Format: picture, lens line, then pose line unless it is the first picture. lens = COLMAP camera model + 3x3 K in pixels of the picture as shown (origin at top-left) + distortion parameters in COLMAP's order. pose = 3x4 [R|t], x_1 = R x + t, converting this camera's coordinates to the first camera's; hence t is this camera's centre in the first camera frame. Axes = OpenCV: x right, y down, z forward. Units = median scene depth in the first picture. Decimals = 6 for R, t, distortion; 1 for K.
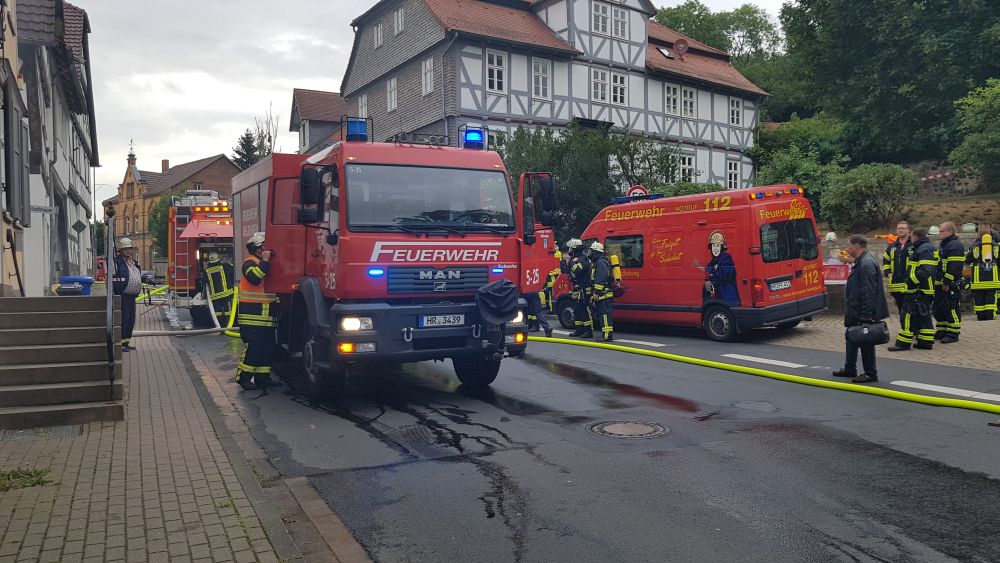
lens RADIAL K [[779.3, 0, 522.9], [0, 779.3, 287.9], [0, 0, 1]] dist [0.067146, -0.107635]
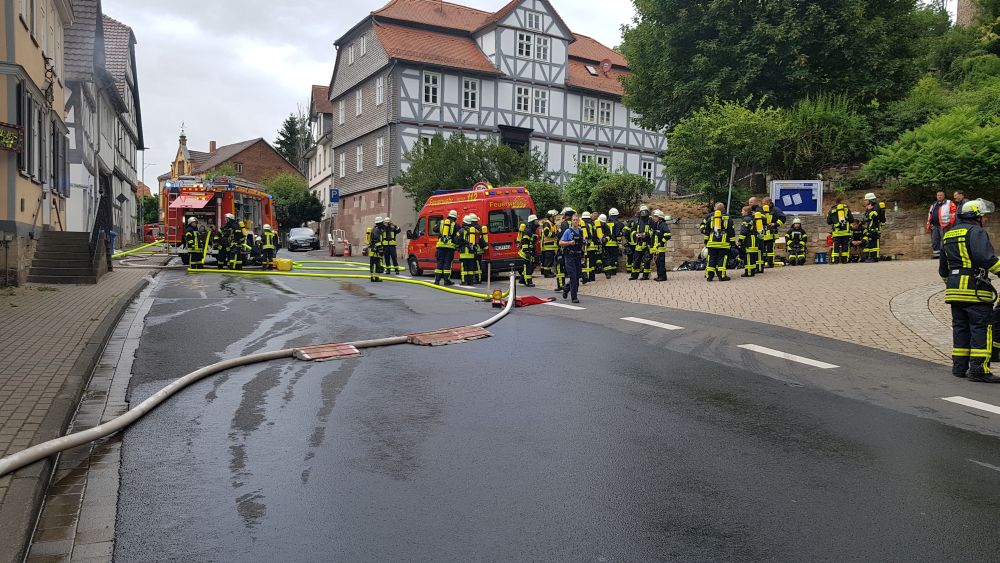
lens RADIAL K [[779.3, 0, 523.8], [0, 779.3, 302.5], [0, 0, 1]] dist [0.067146, -0.107635]
pose [[0.996928, 0.040465, -0.067065, 0.194744], [-0.037918, 0.998526, 0.038827, 0.018957], [0.068537, -0.036165, 0.996993, -0.262393]]
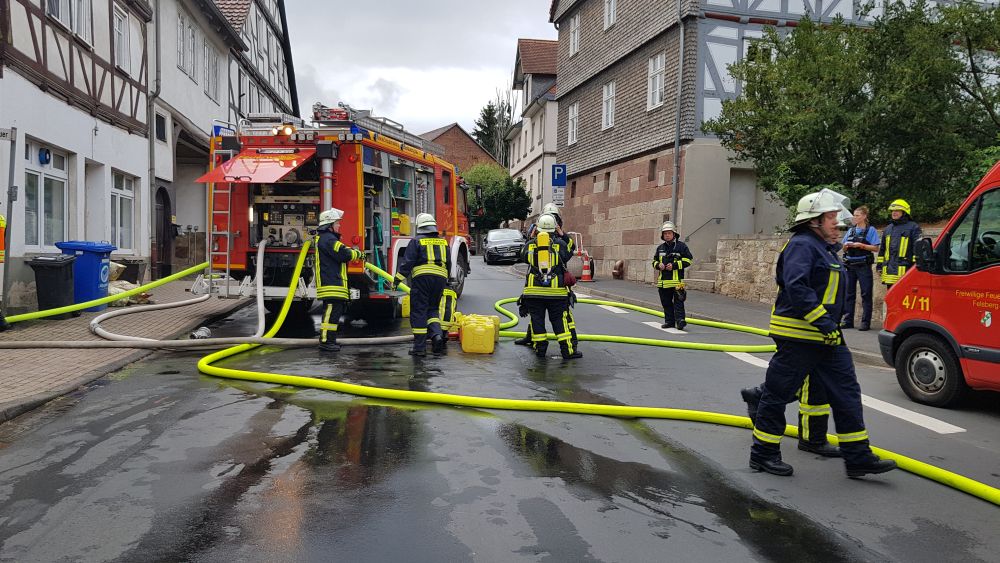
lens RADIAL K [[779.3, 0, 493.1], [0, 779.3, 300.8], [0, 0, 1]] dist [0.067146, -0.107635]
pose [[0.939492, 0.056666, -0.337851, -0.009292], [-0.042177, 0.997854, 0.050078, -0.007356], [0.339964, -0.032799, 0.939866, 0.270083]]
